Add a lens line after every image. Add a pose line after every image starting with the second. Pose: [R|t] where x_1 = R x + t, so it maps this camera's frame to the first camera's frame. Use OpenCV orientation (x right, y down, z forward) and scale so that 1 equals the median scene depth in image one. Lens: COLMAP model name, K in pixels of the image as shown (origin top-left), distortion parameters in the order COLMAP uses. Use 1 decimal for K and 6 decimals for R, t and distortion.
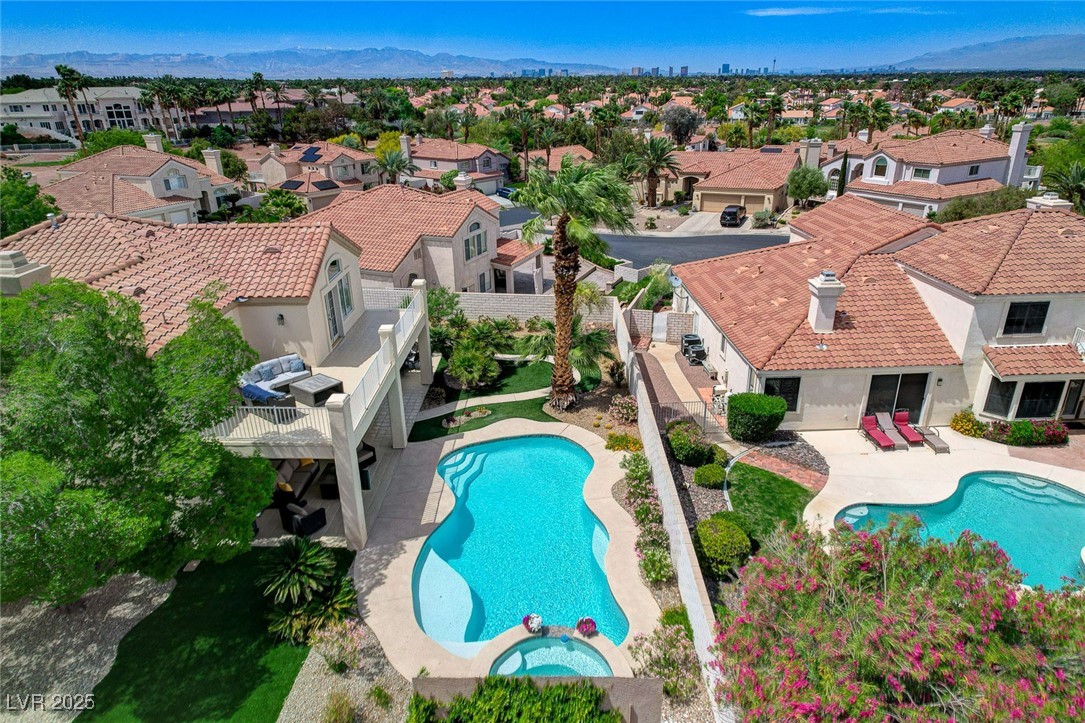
lens RADIAL K [[675.5, 0, 541.0], [0, 675.5, 365.5], [0, 0, 1]] dist [0.084425, -0.058934]
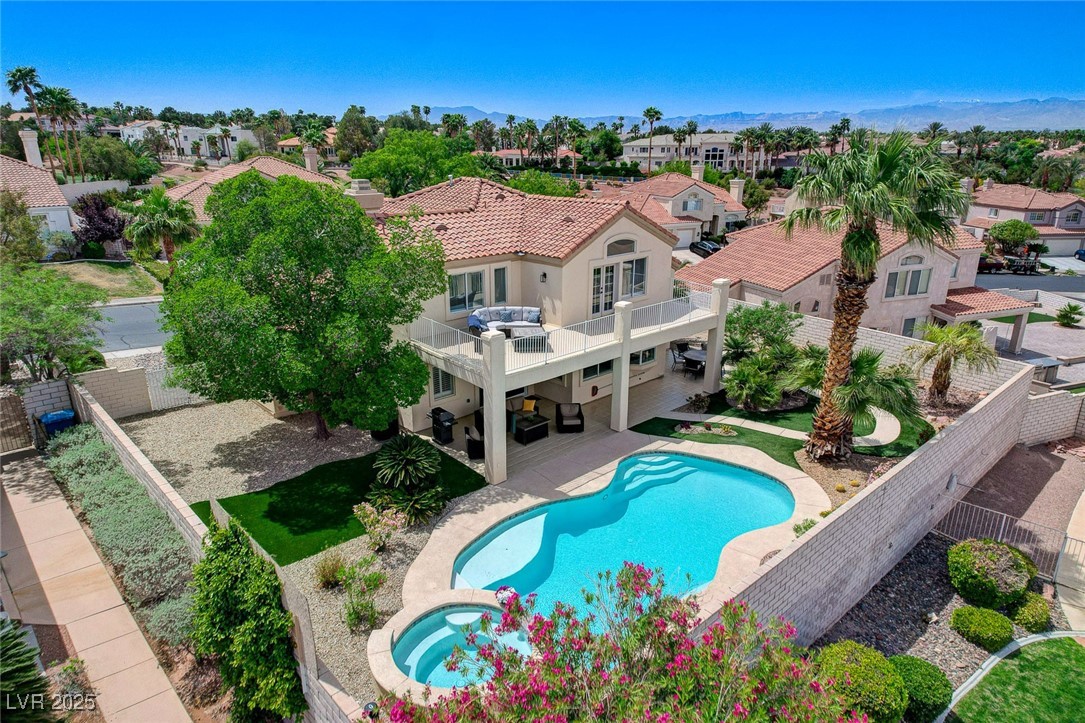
lens RADIAL K [[675.5, 0, 541.0], [0, 675.5, 365.5], [0, 0, 1]] dist [0.084425, -0.058934]
pose [[0.689930, 0.243339, -0.681749, 0.125324], [-0.290987, 0.955591, 0.046604, 0.006234], [0.662814, 0.166226, 0.730100, 0.069995]]
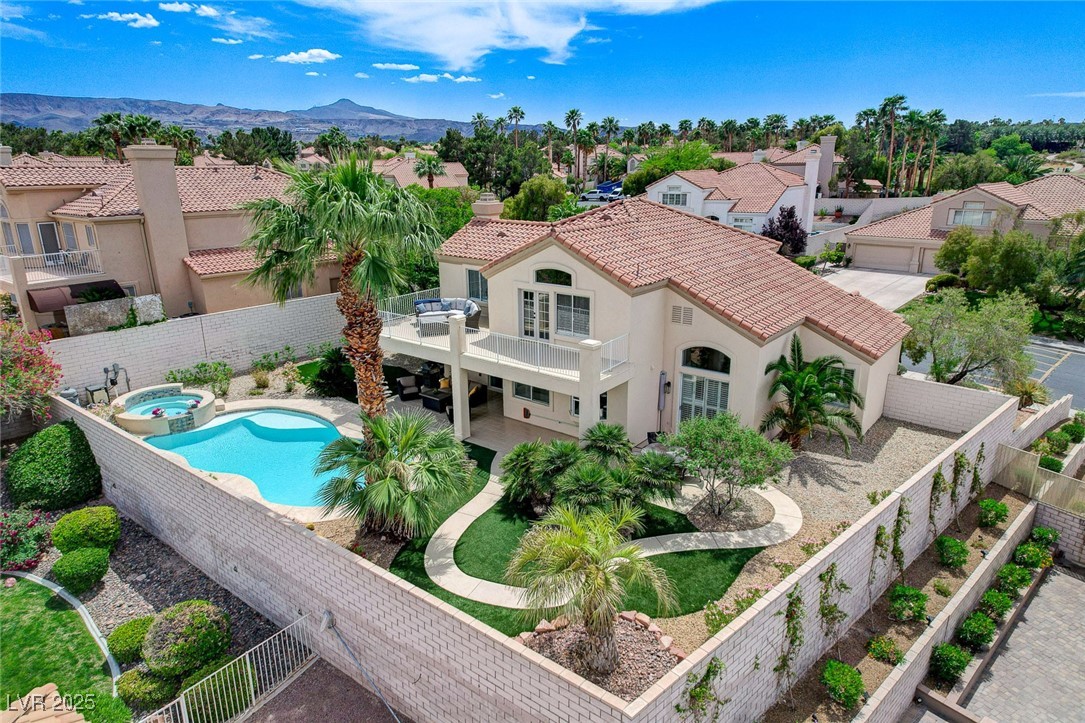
lens RADIAL K [[675.5, 0, 541.0], [0, 675.5, 365.5], [0, 0, 1]] dist [0.084425, -0.058934]
pose [[-0.616073, 0.250967, -0.746639, 0.161375], [-0.281365, 0.815236, 0.506186, -0.185078], [0.735723, 0.521926, -0.431631, 0.519952]]
